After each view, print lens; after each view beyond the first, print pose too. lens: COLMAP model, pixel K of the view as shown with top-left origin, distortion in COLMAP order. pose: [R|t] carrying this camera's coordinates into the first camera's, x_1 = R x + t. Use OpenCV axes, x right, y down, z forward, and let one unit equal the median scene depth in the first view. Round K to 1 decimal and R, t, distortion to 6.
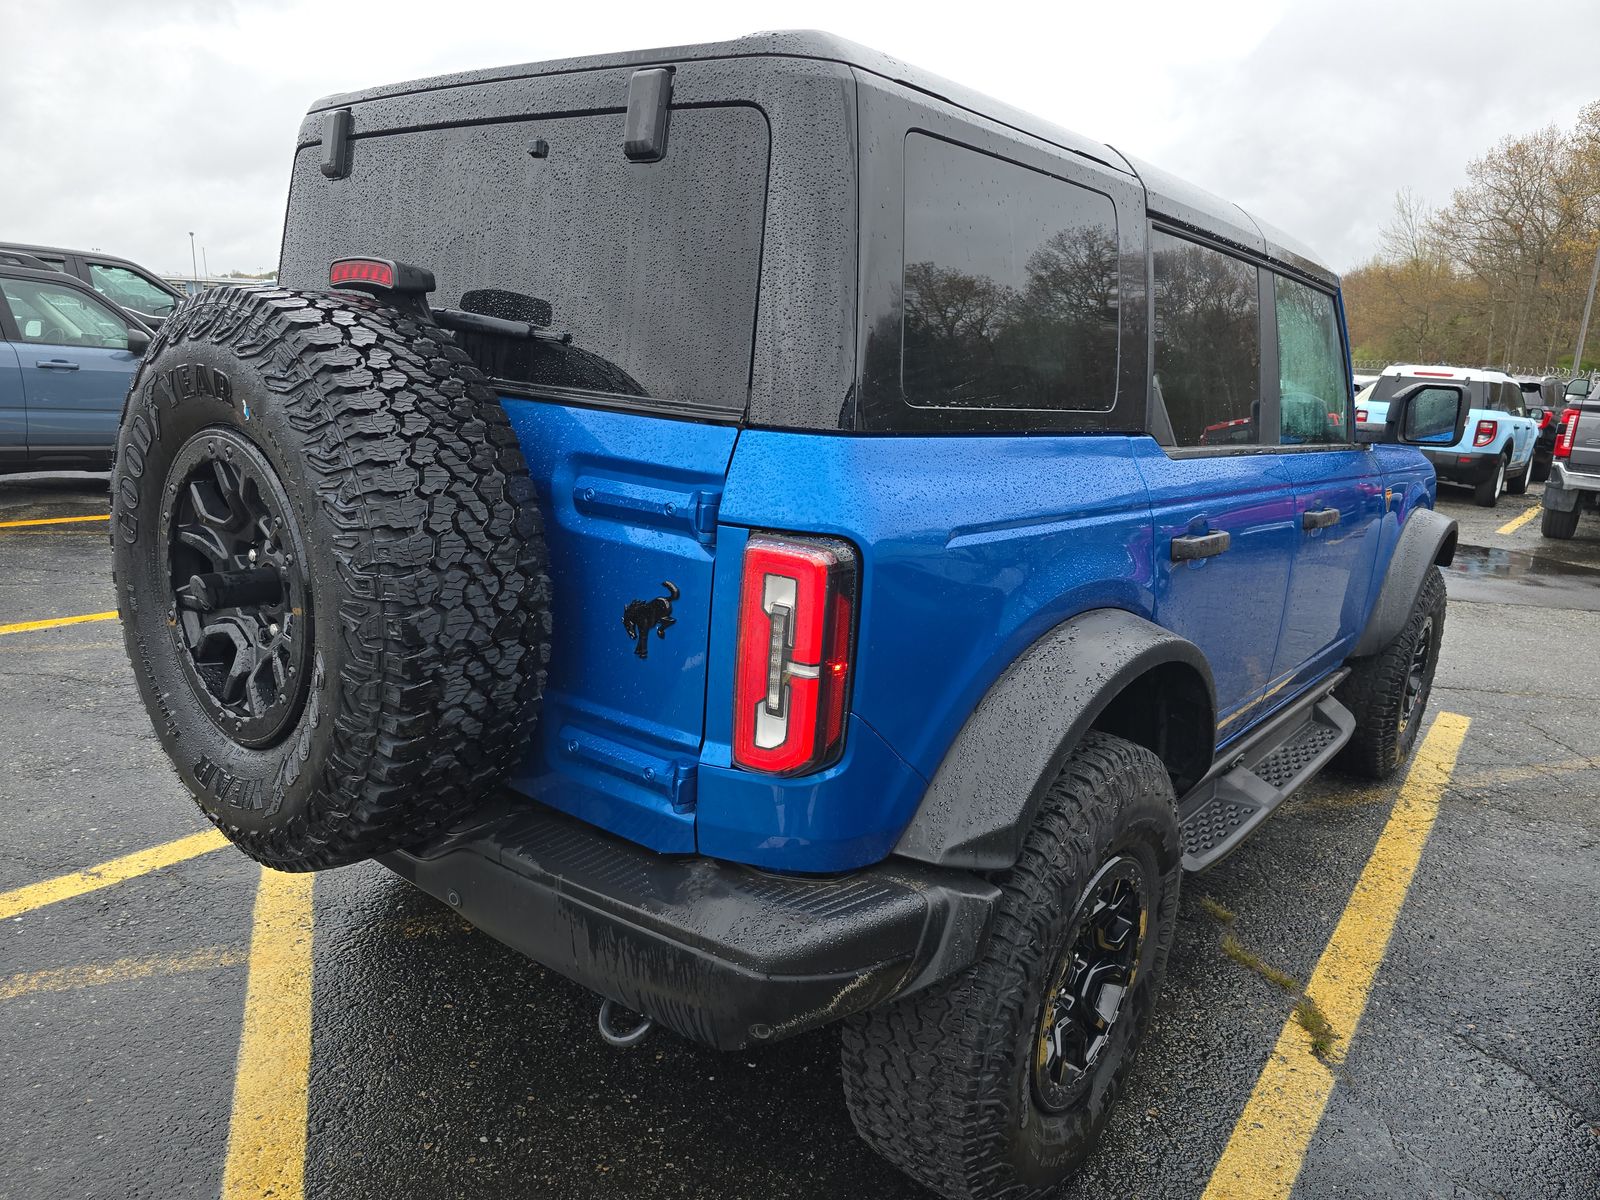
lens RADIAL K [[1083.6, 0, 795.9], [0, 1083.6, 599.5], [0, 0, 1]] dist [0.071323, -0.072422]
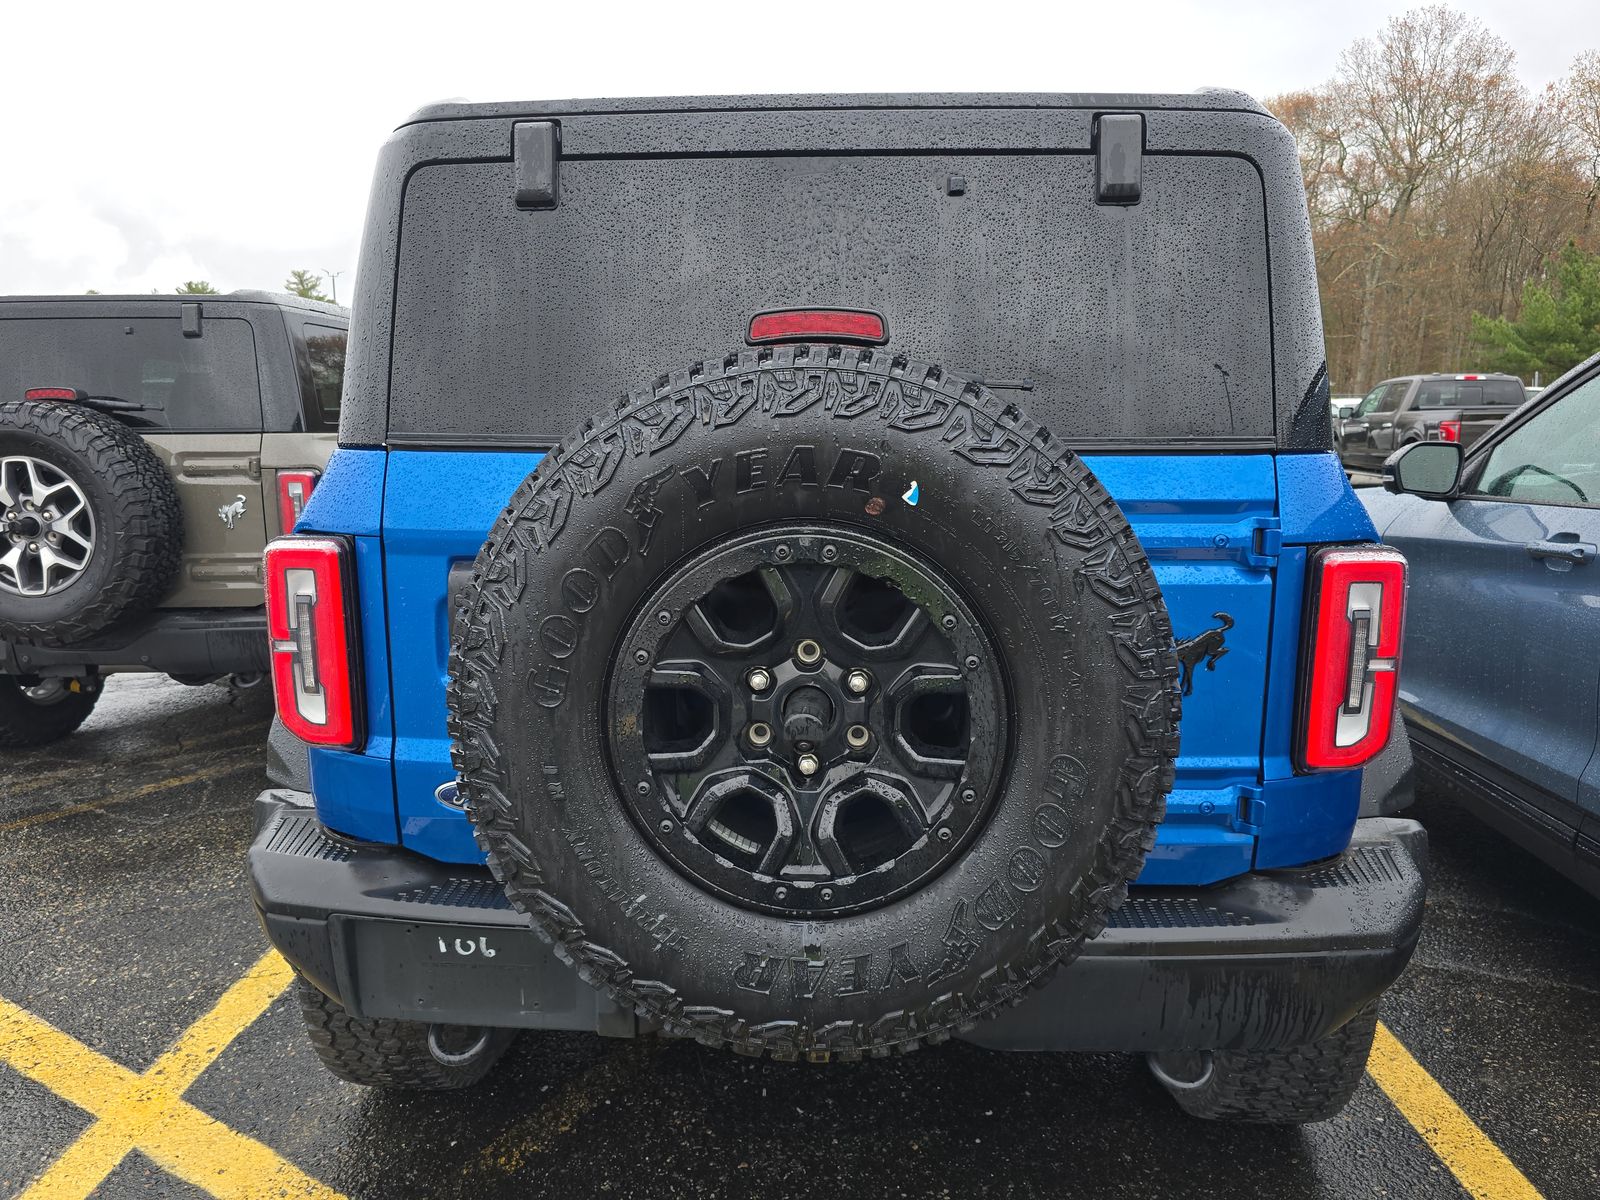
lens RADIAL K [[1083.1, 0, 800.0], [0, 1083.1, 600.0], [0, 0, 1]] dist [0.051557, -0.042675]
pose [[0.808616, -0.165972, 0.564440, -0.982668], [0.185527, 0.982368, 0.023076, -0.121172], [-0.558318, 0.086059, 0.825151, 0.366888]]
